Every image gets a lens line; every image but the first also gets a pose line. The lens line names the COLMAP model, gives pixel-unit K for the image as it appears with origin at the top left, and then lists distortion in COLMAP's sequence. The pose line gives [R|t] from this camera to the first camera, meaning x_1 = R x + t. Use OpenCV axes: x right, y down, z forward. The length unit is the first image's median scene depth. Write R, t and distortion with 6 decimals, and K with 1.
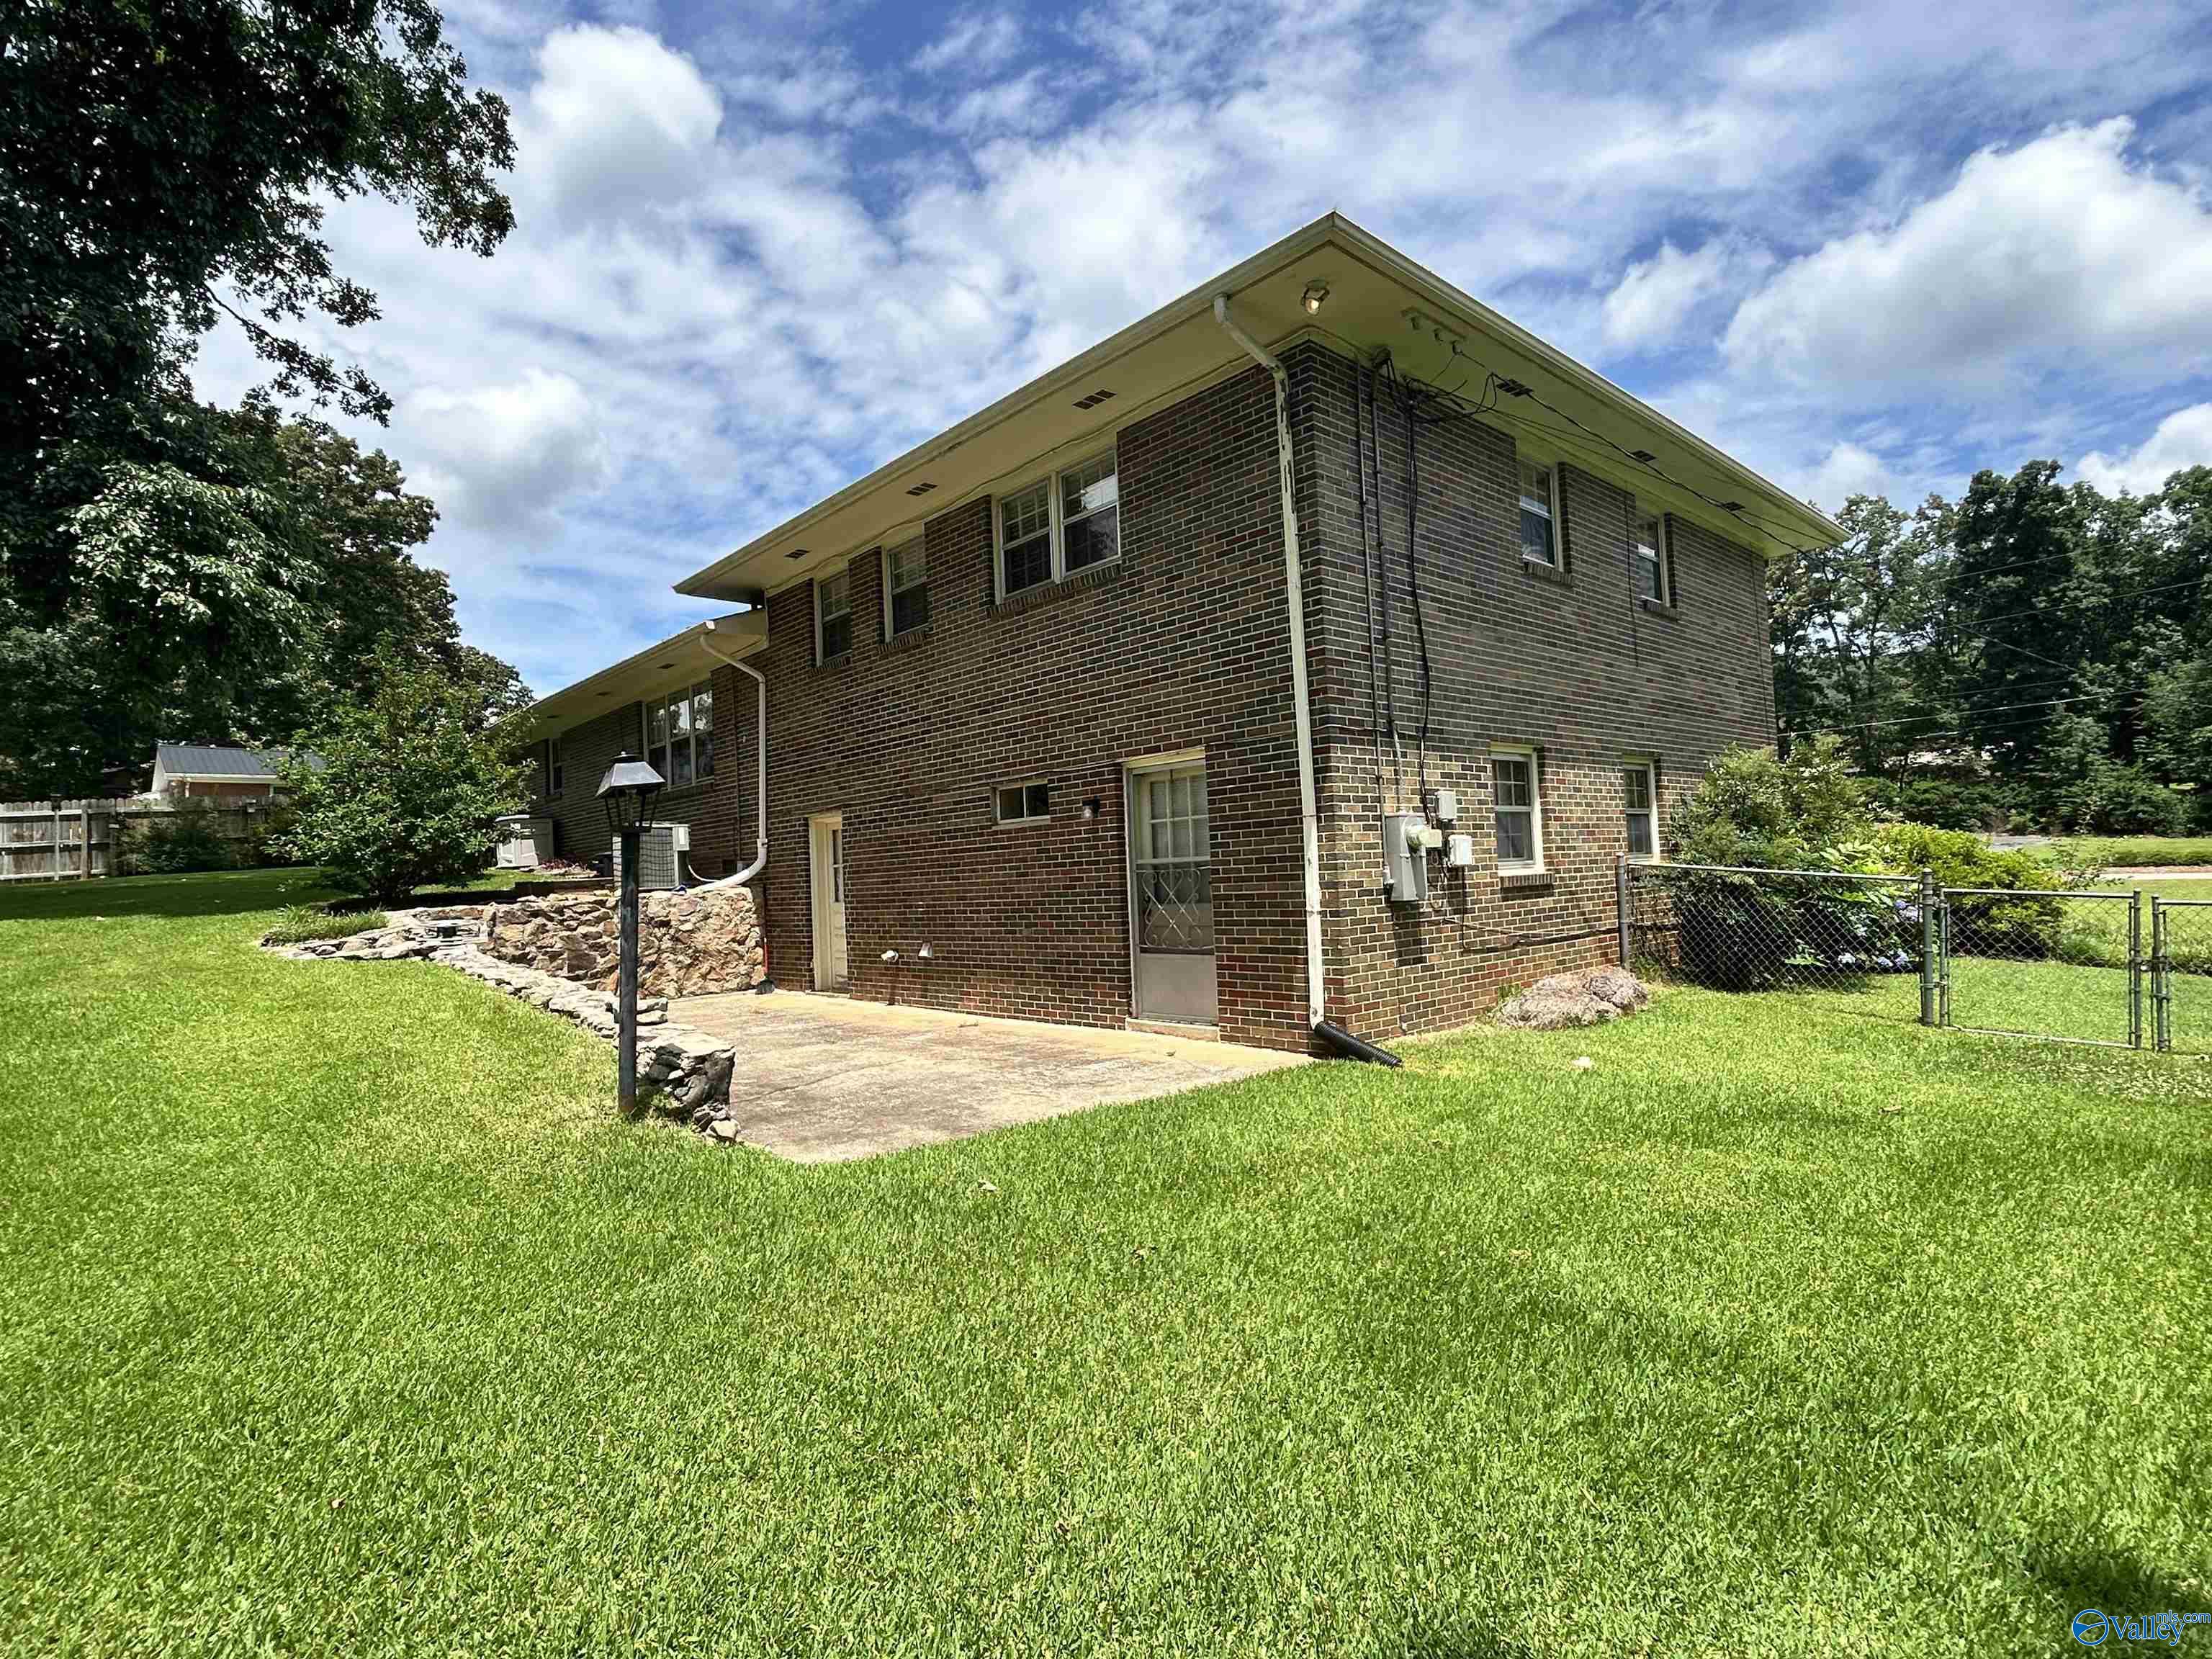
lens RADIAL K [[1099.2, 0, 1106.9], [0, 1099.2, 823.1], [0, 0, 1]] dist [0.028388, 0.000395]
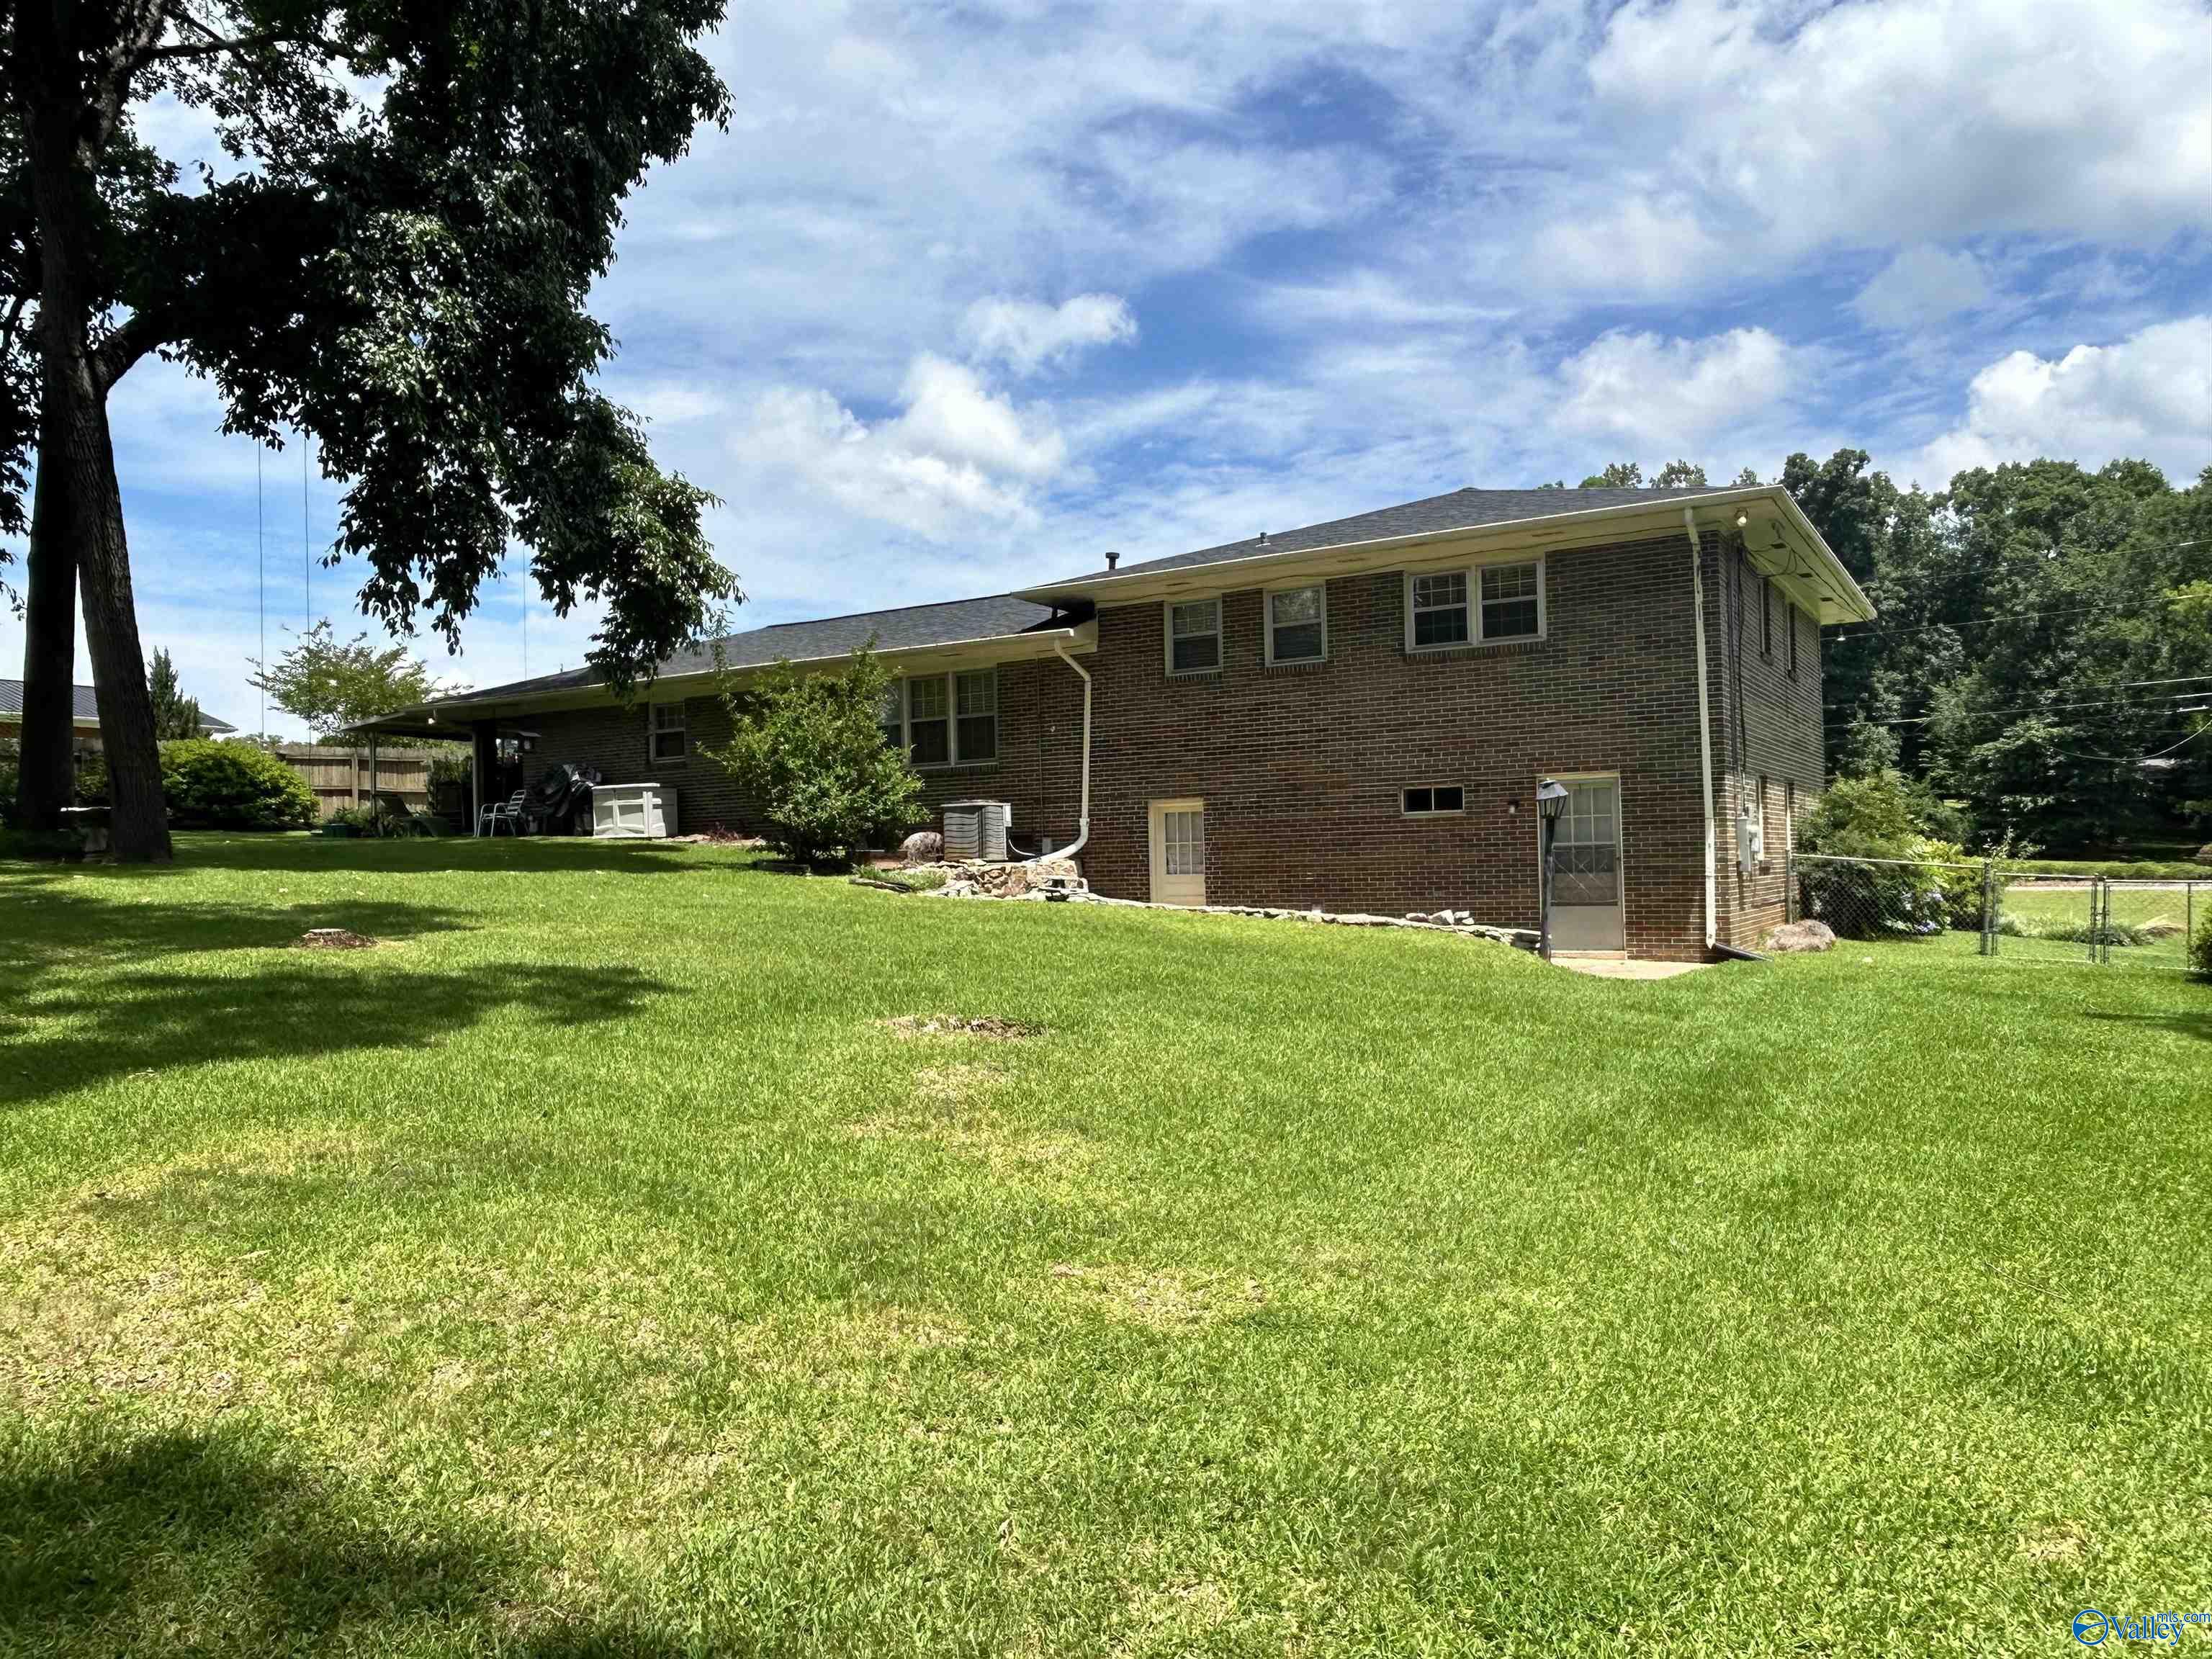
lens RADIAL K [[1529.9, 0, 1105.0], [0, 1529.9, 833.3], [0, 0, 1]] dist [0.027542, -0.000211]
pose [[0.963243, 0.028750, 0.267090, -0.720686], [-0.032881, 0.999399, 0.011005, 0.011406], [-0.266613, -0.019383, 0.963609, -0.541234]]
